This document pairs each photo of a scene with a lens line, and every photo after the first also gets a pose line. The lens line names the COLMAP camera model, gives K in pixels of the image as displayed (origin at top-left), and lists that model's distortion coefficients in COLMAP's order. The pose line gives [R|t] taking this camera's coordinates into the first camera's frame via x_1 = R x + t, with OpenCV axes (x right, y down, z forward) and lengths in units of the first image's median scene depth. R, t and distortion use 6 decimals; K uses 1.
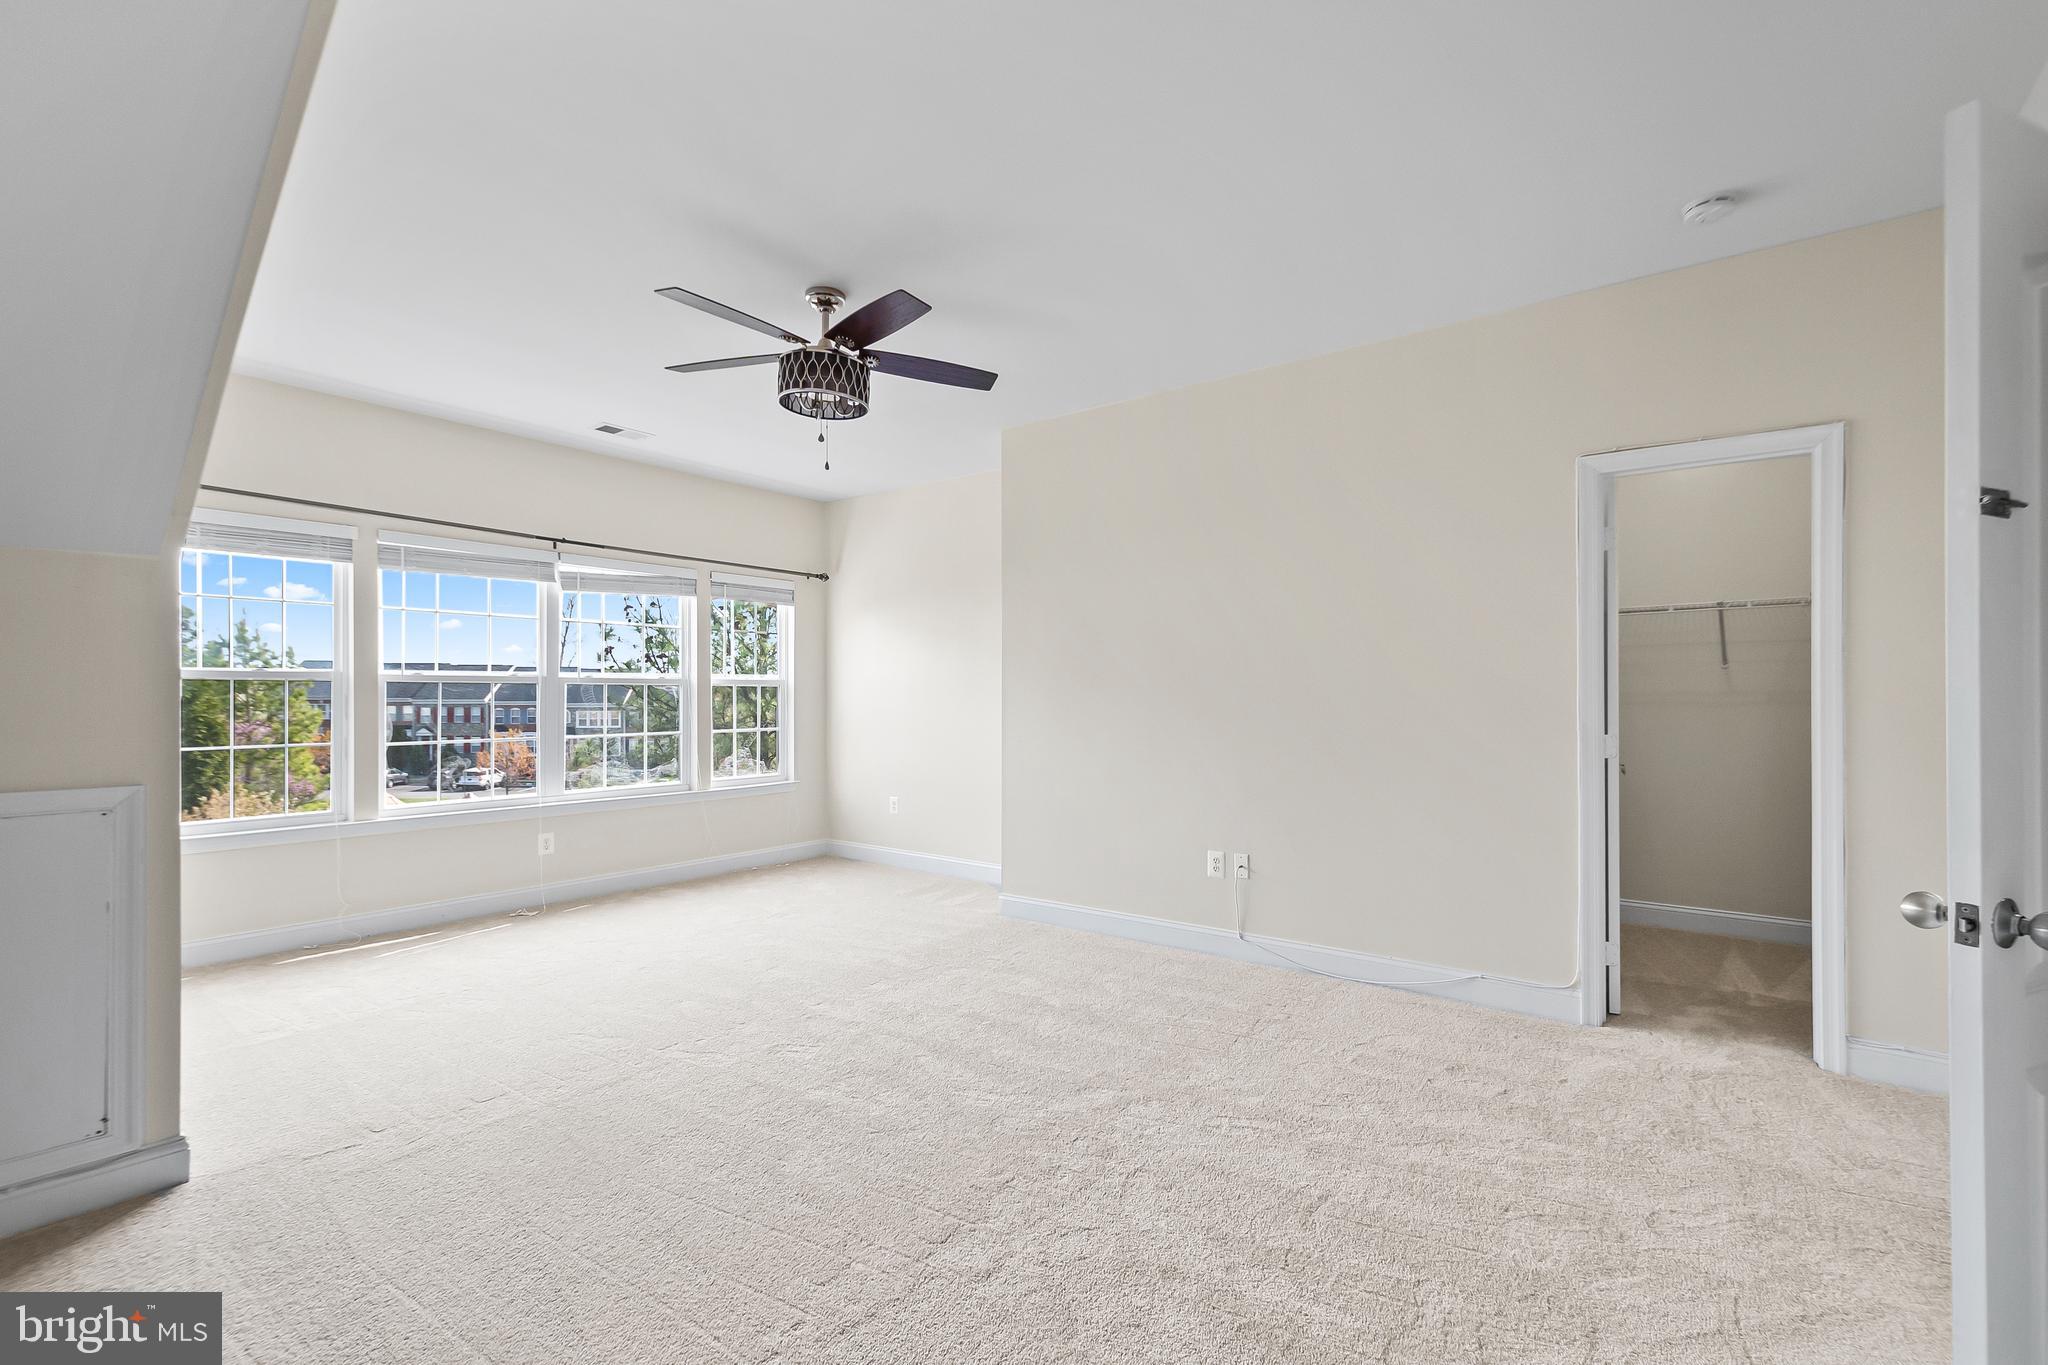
lens RADIAL K [[895.4, 0, 1035.8], [0, 895.4, 691.5], [0, 0, 1]] dist [0.006384, -0.001841]
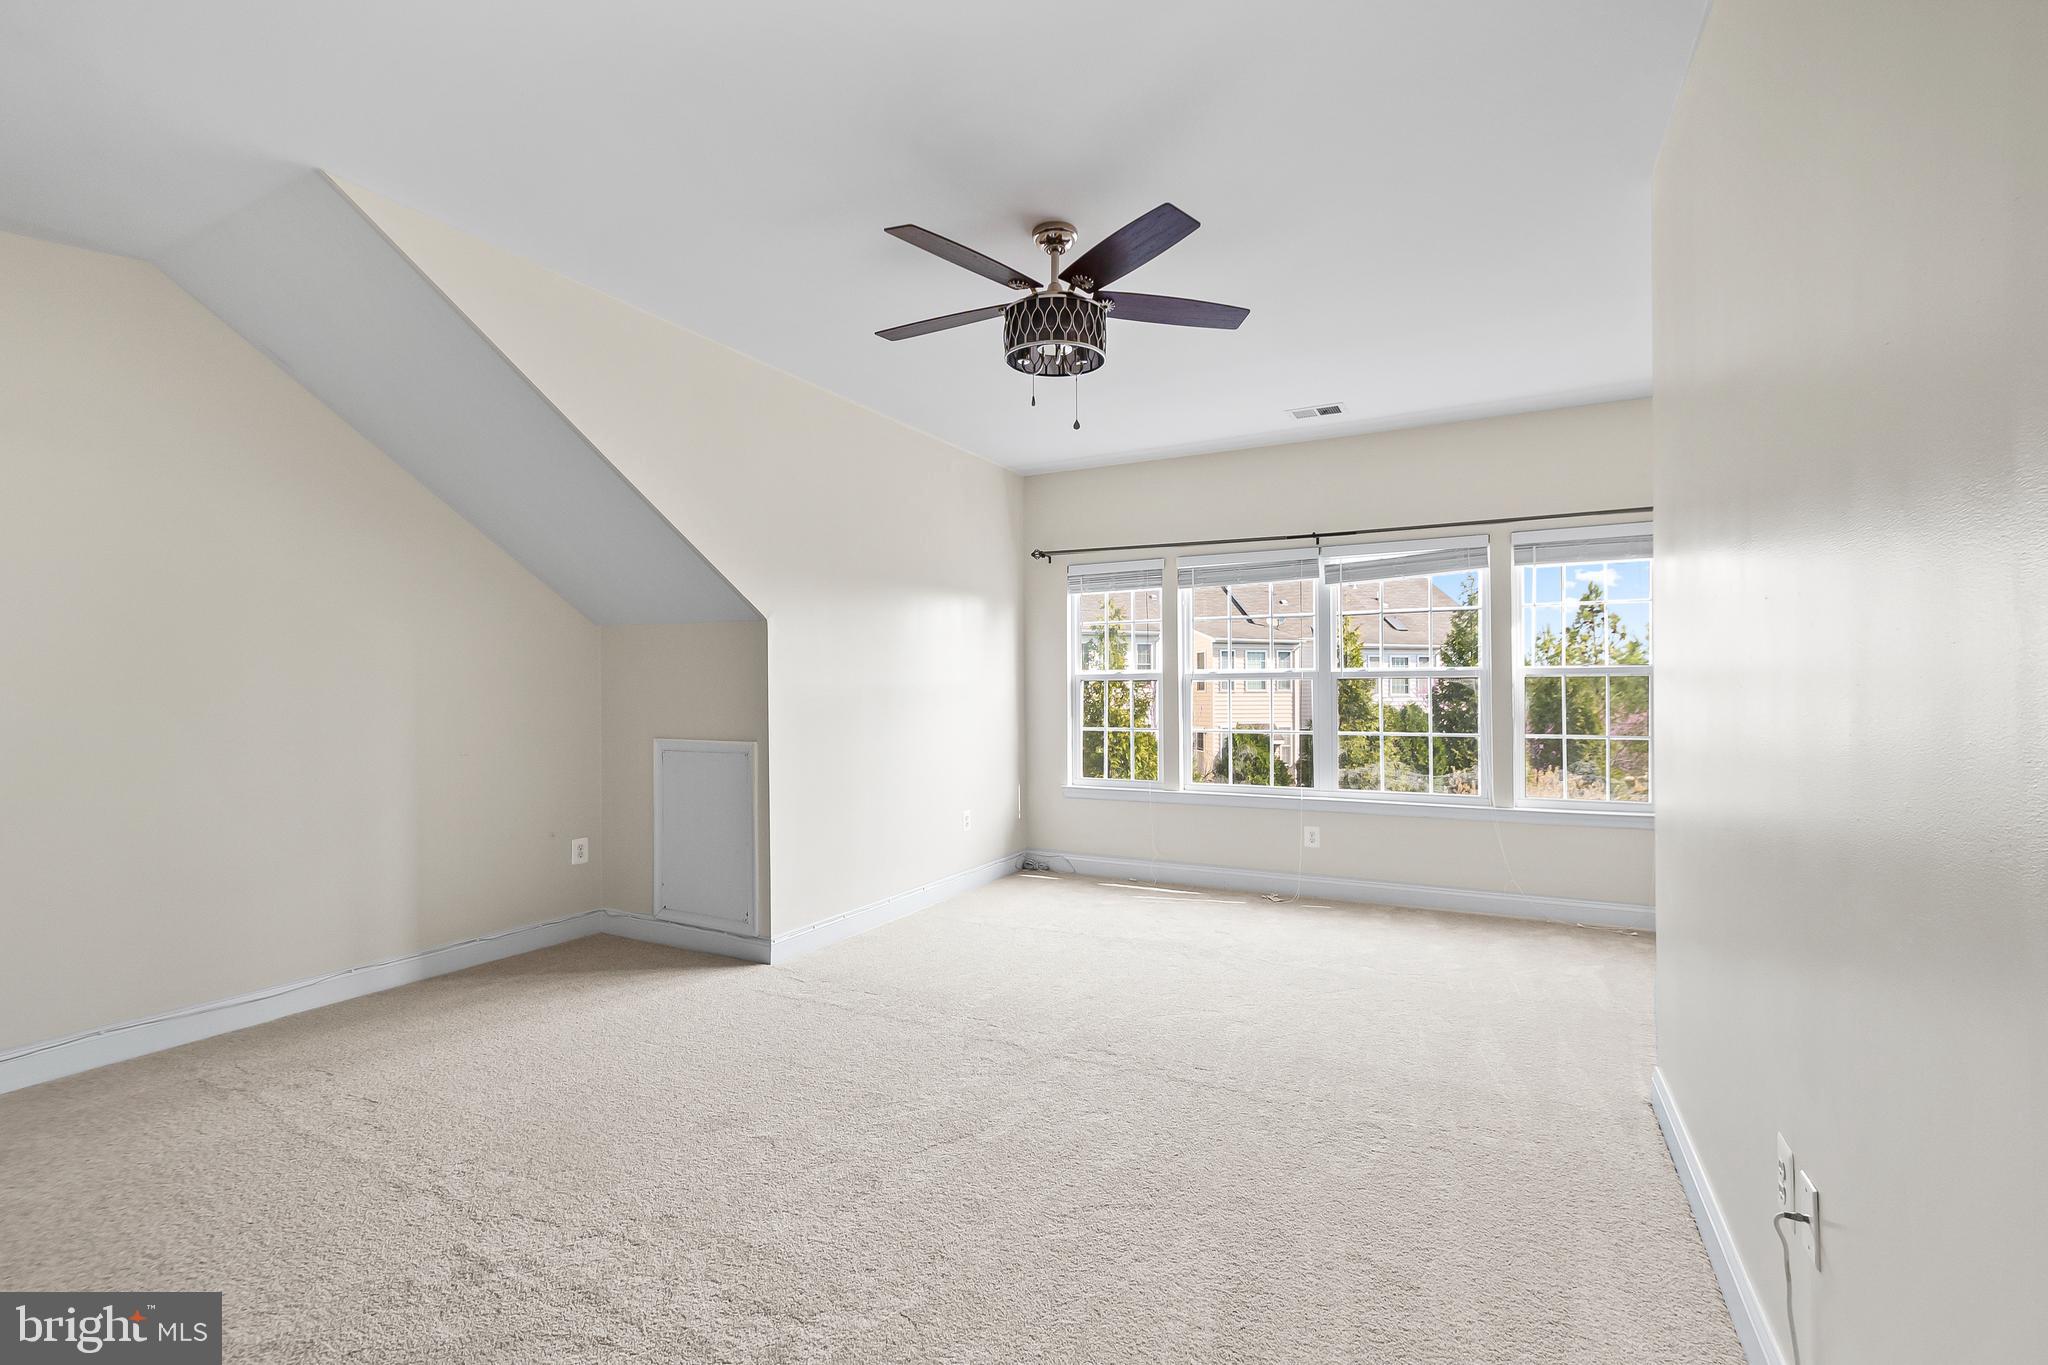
lens RADIAL K [[895.4, 0, 1033.3], [0, 895.4, 676.8], [0, 0, 1]] dist [0.006384, -0.001841]
pose [[0.168776, -0.016879, -0.985510, 0.378957], [0.007487, 0.999846, -0.015843, 0.002234], [0.985626, -0.004705, 0.168877, 0.497832]]
